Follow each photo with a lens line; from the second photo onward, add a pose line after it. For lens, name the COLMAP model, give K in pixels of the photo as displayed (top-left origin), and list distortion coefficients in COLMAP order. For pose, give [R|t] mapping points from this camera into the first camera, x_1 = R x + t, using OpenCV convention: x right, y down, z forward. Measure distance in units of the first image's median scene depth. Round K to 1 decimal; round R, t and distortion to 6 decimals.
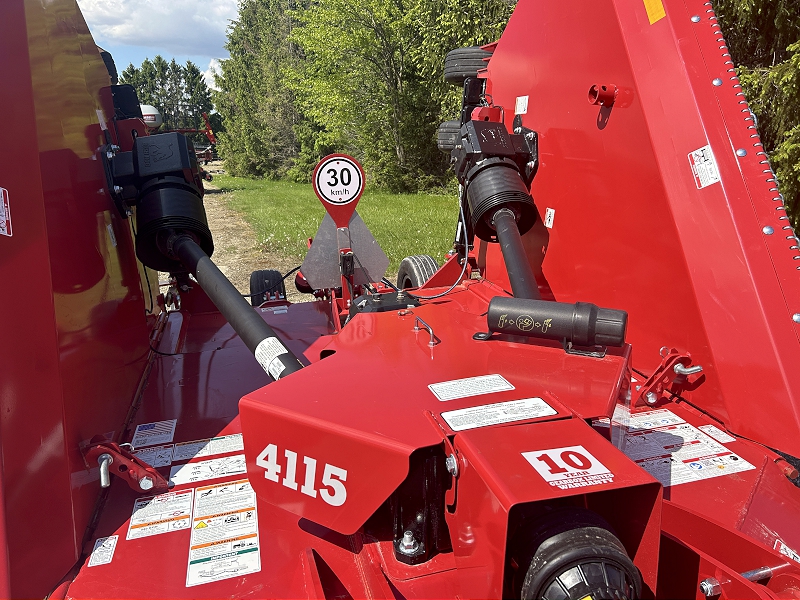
lens RADIAL K [[598.7, 0, 396.9], [0, 598.7, 304.0], [0, 0, 1]] dist [0.028173, -0.008642]
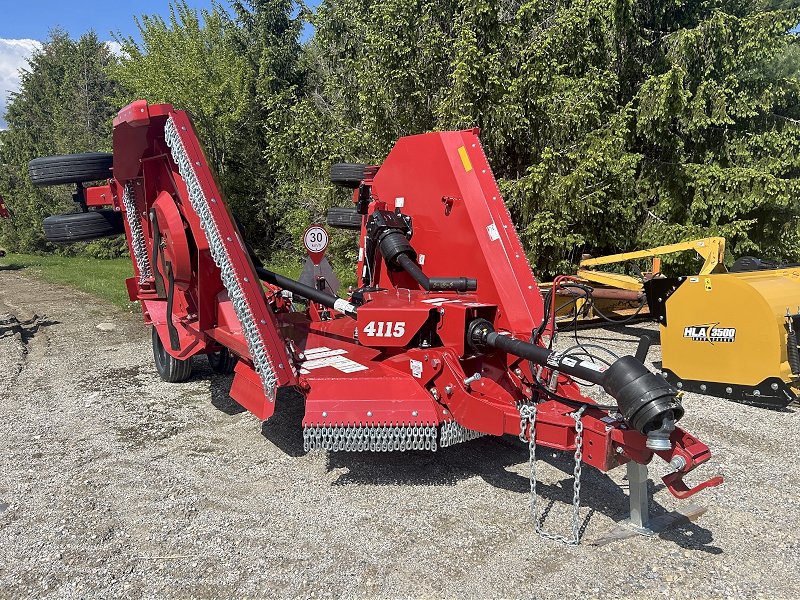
lens RADIAL K [[598.7, 0, 402.1], [0, 598.7, 300.1], [0, 0, 1]] dist [0.028173, -0.008642]
pose [[0.941217, -0.025551, 0.336834, -0.464203], [0.070653, 0.989971, -0.122331, 0.221021], [-0.330330, 0.138938, 0.933583, -0.775584]]
